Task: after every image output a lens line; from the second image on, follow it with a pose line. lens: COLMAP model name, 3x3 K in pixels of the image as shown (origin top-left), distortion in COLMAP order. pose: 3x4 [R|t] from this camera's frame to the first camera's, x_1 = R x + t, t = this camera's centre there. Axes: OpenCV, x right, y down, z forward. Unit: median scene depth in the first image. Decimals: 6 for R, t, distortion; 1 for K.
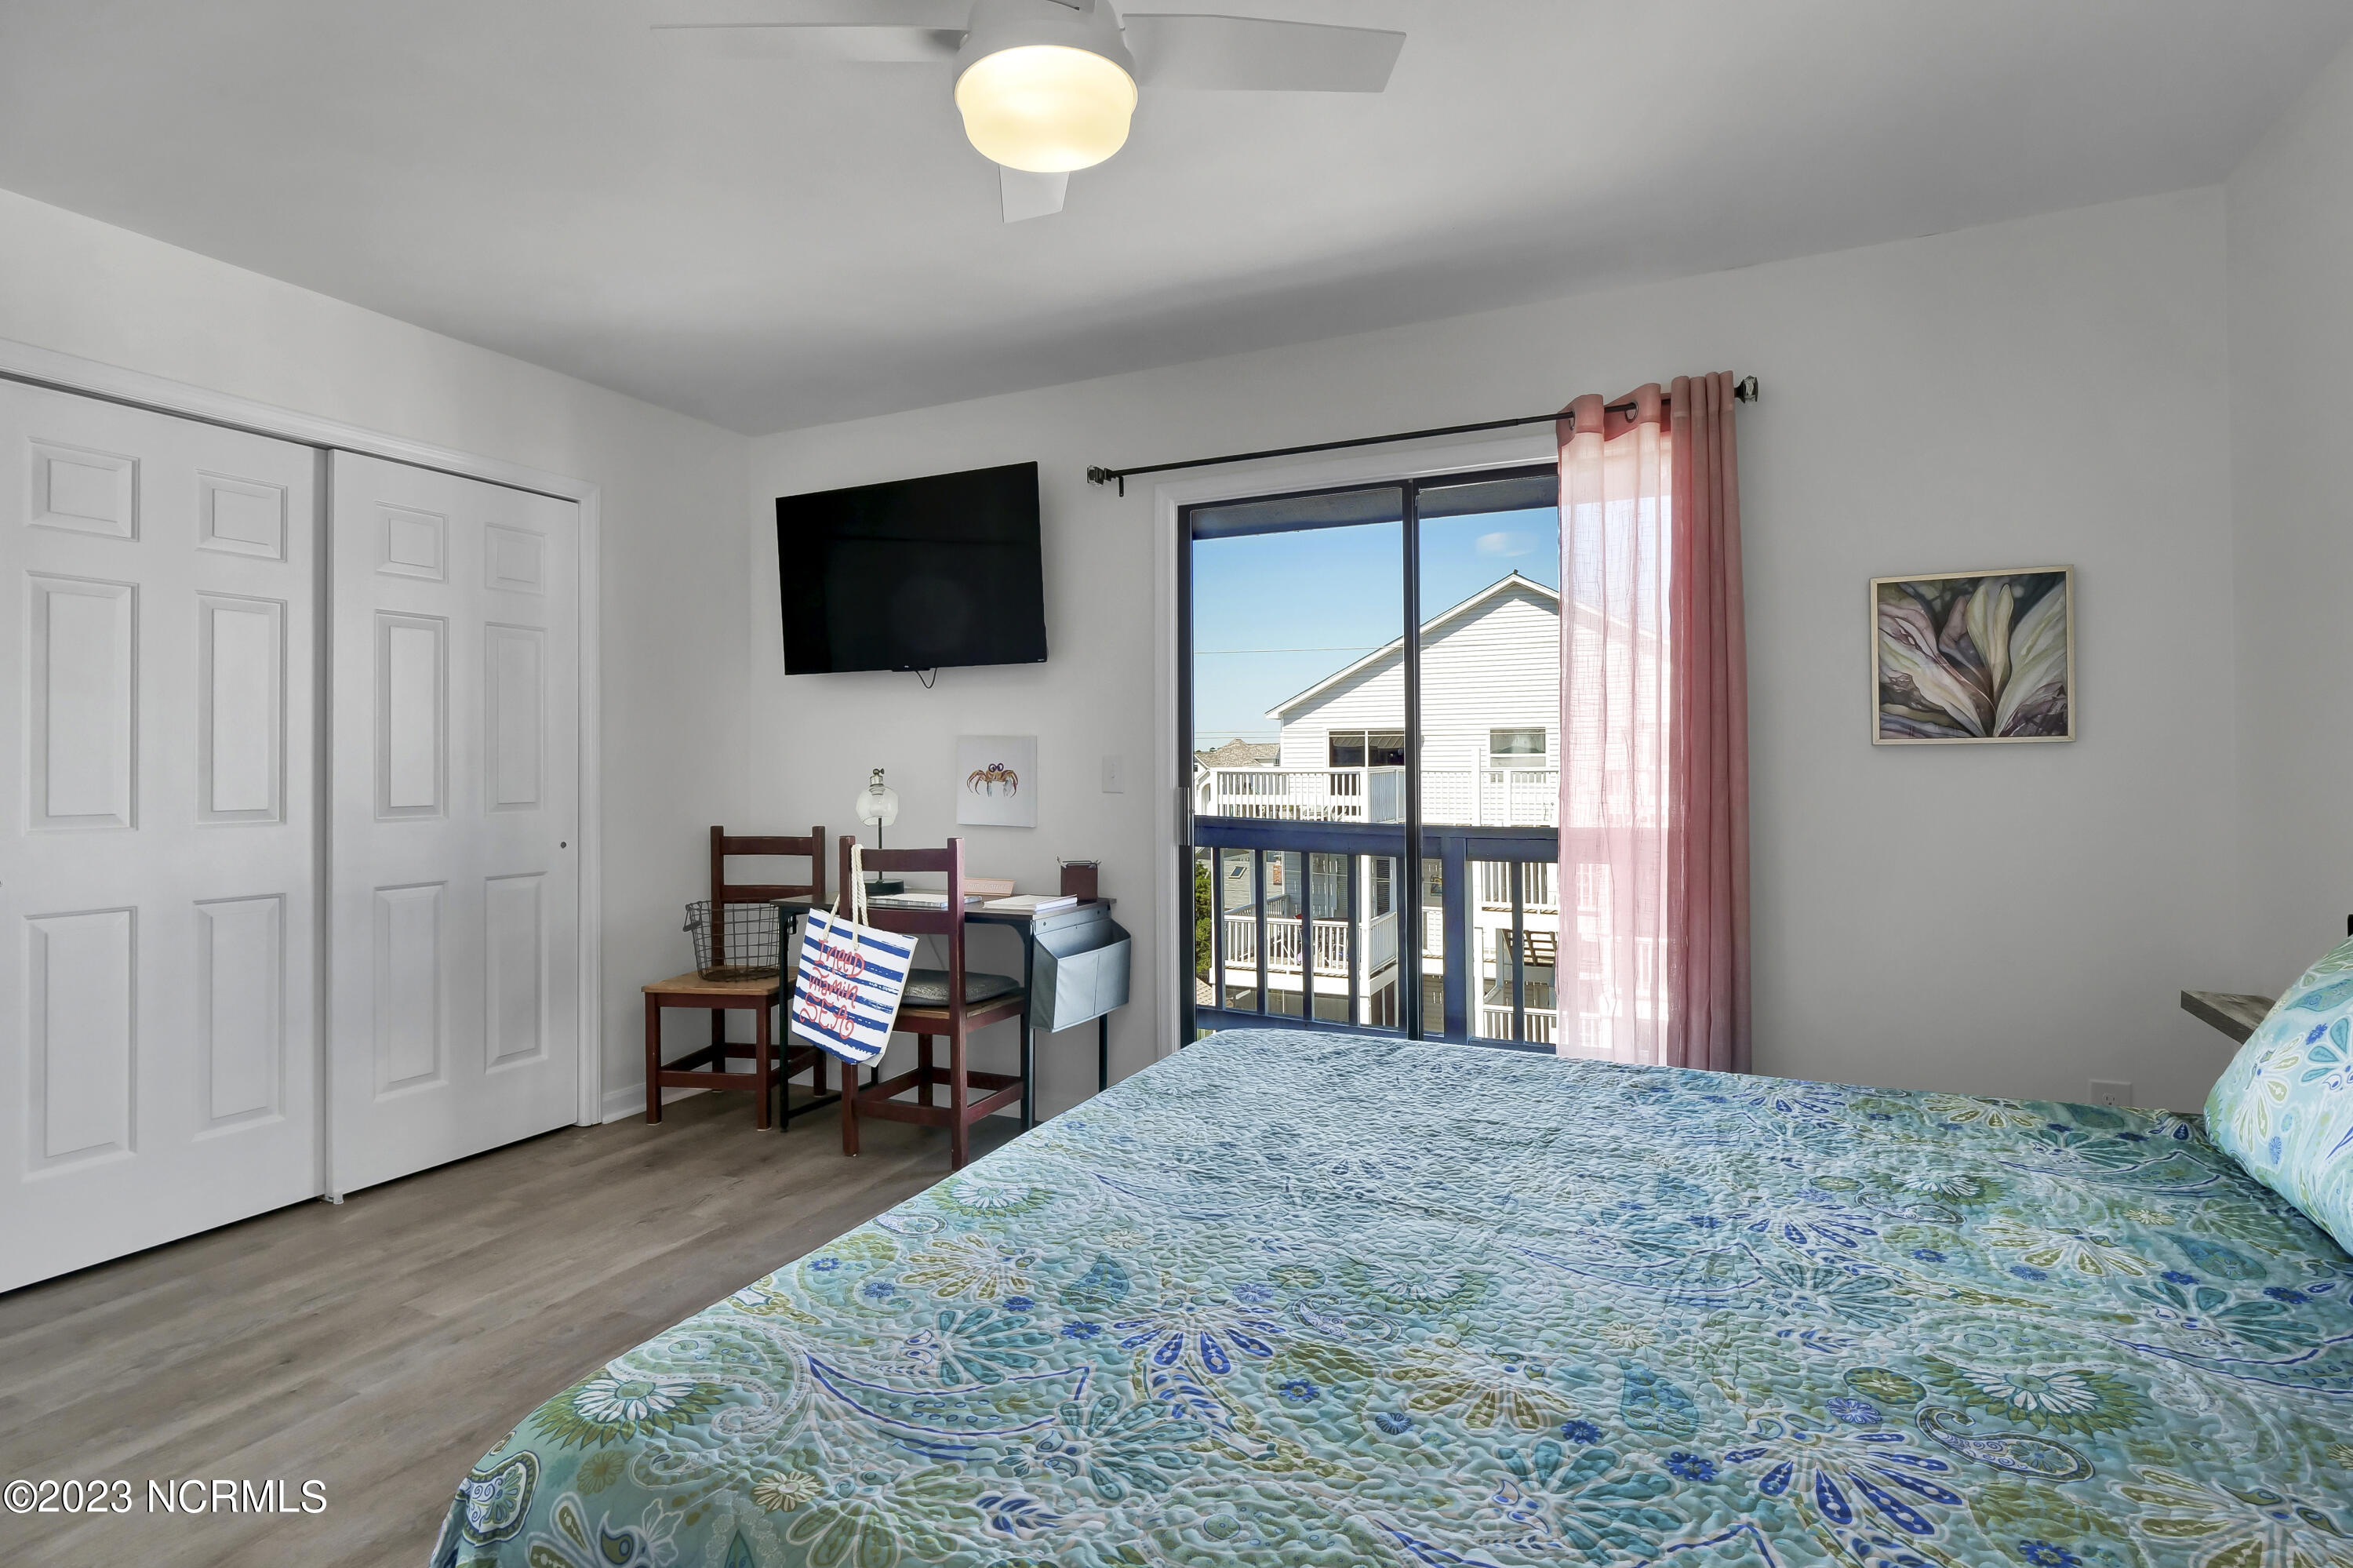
lens RADIAL K [[1170.8, 0, 1175.4], [0, 1170.8, 758.9], [0, 0, 1]] dist [-0.011255, -0.001410]
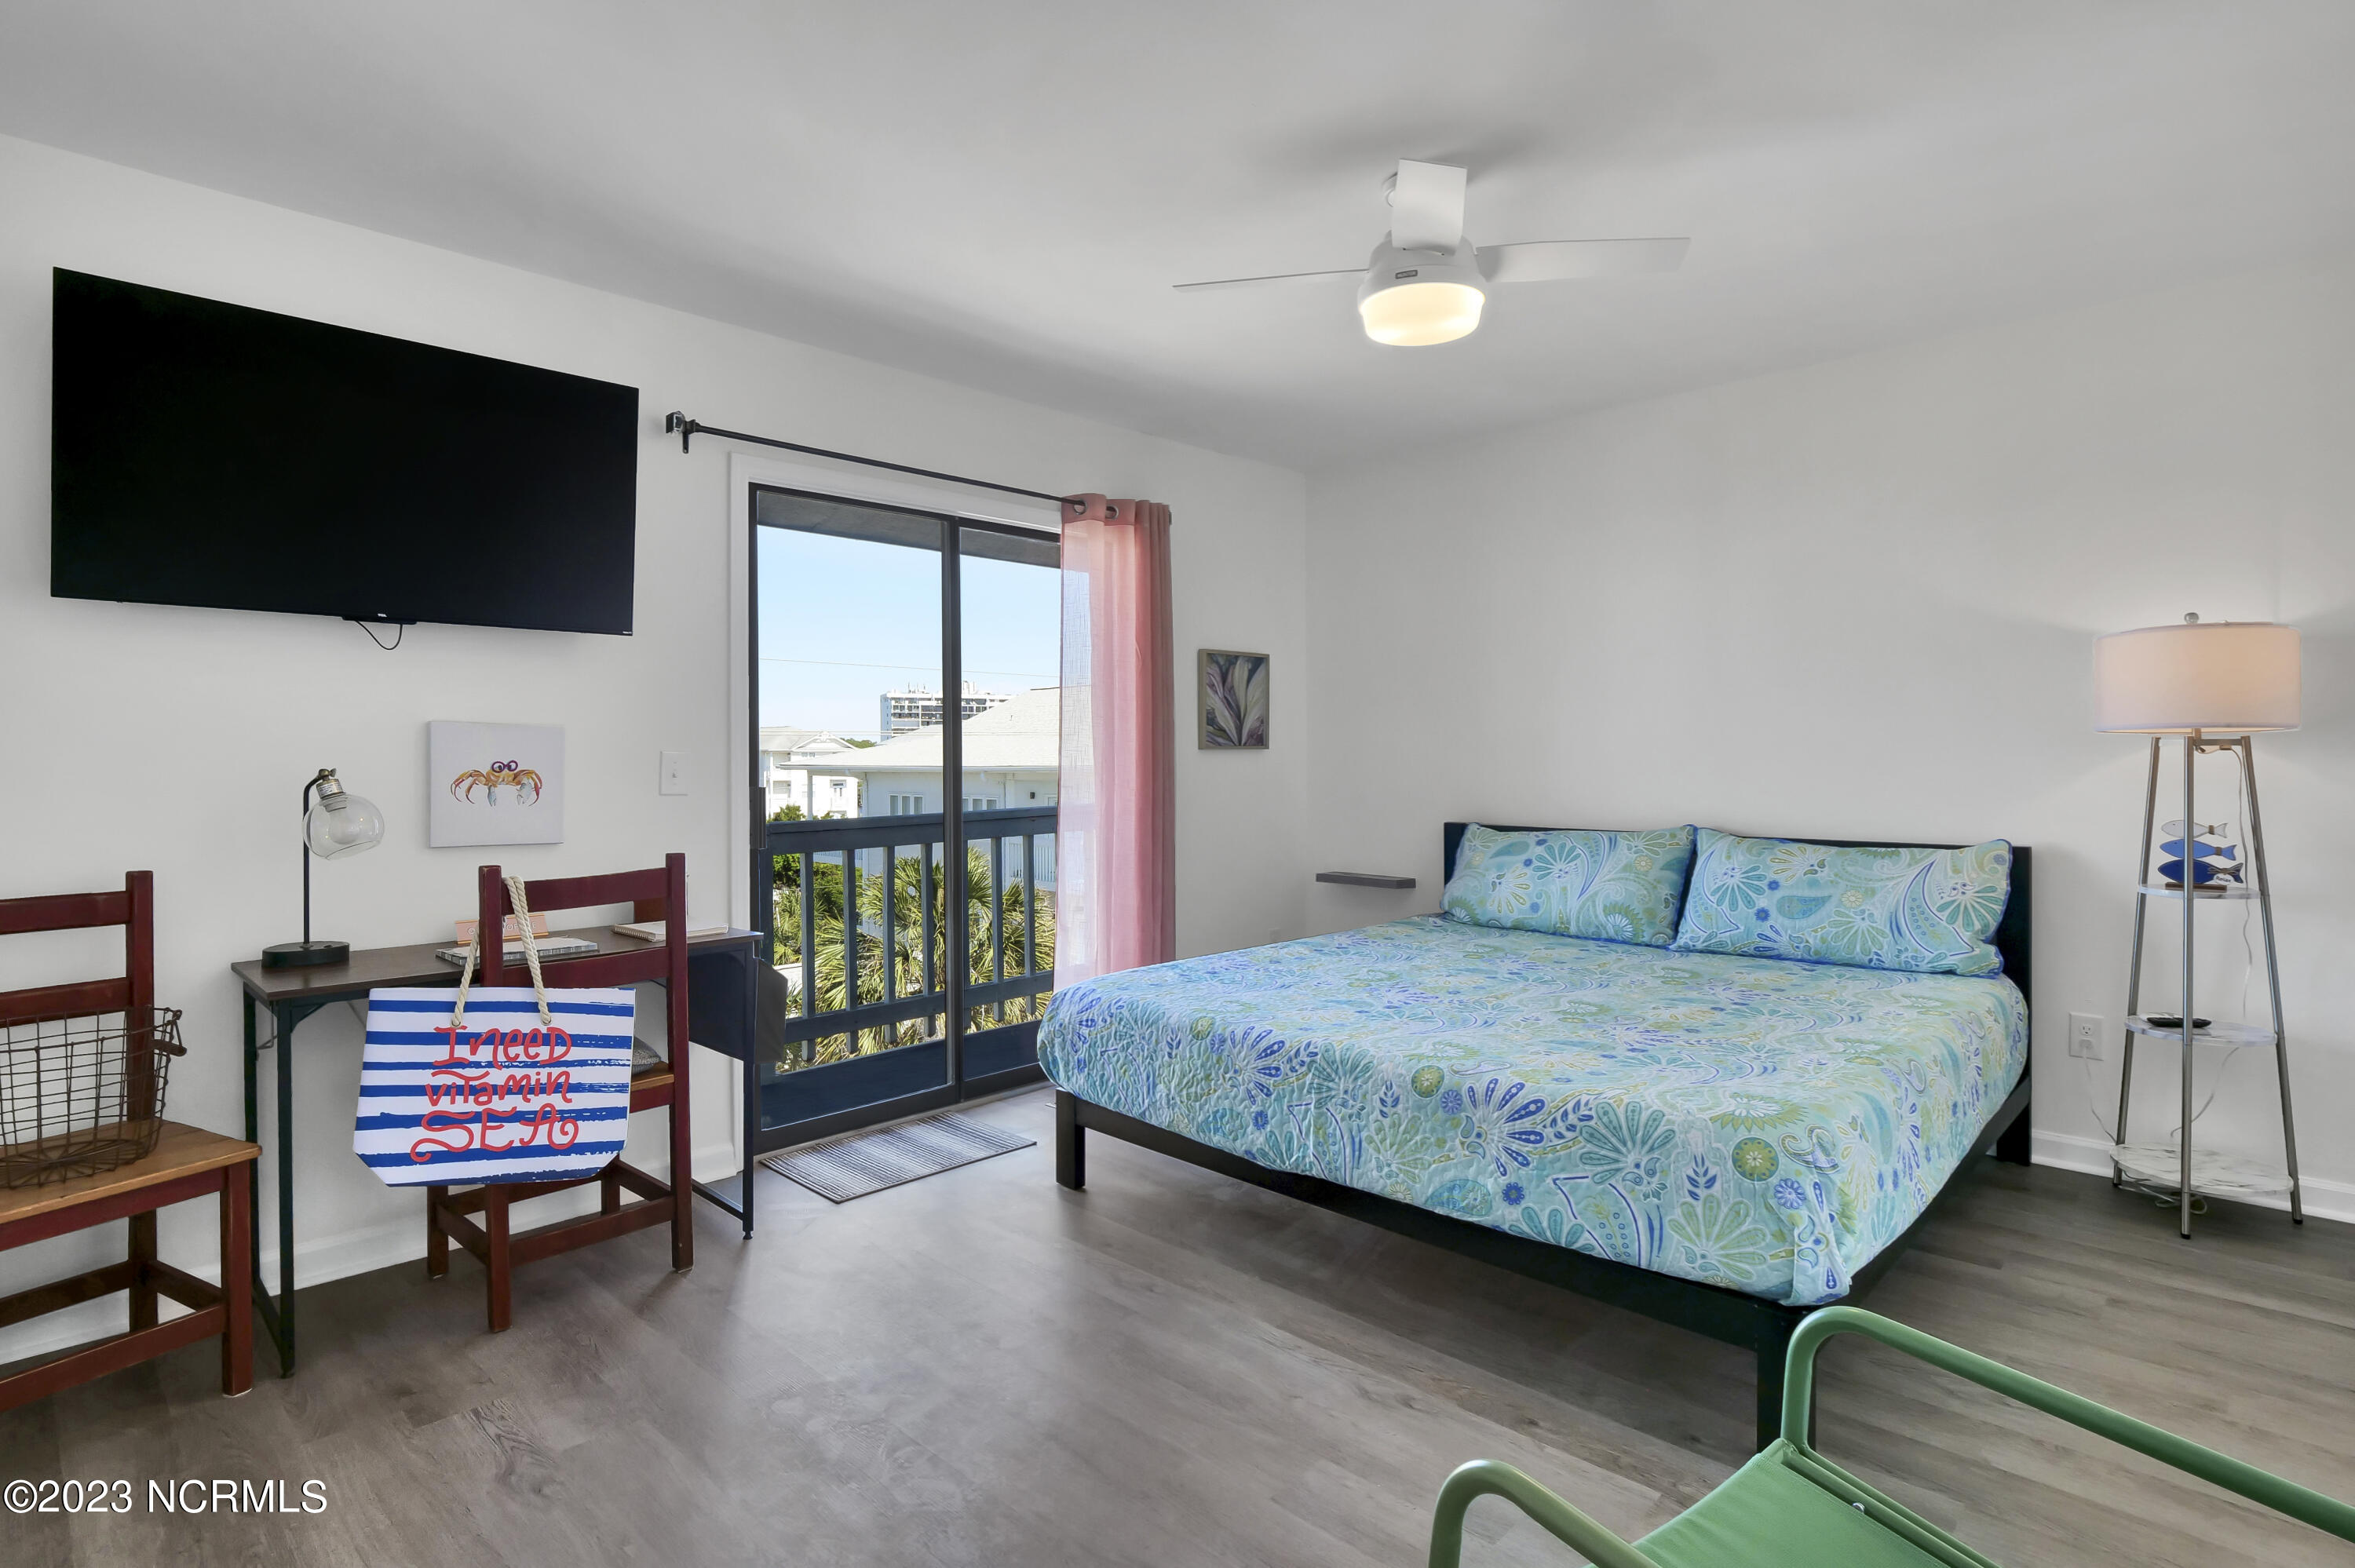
lens RADIAL K [[1171.6, 0, 1176.4], [0, 1171.6, 758.9], [0, 0, 1]] dist [-0.011255, -0.001410]
pose [[0.322462, 0.003263, 0.946577, -0.828278], [-0.000117, 0.999994, -0.003407, 0.005979], [-0.946582, 0.000988, 0.322460, 0.418187]]
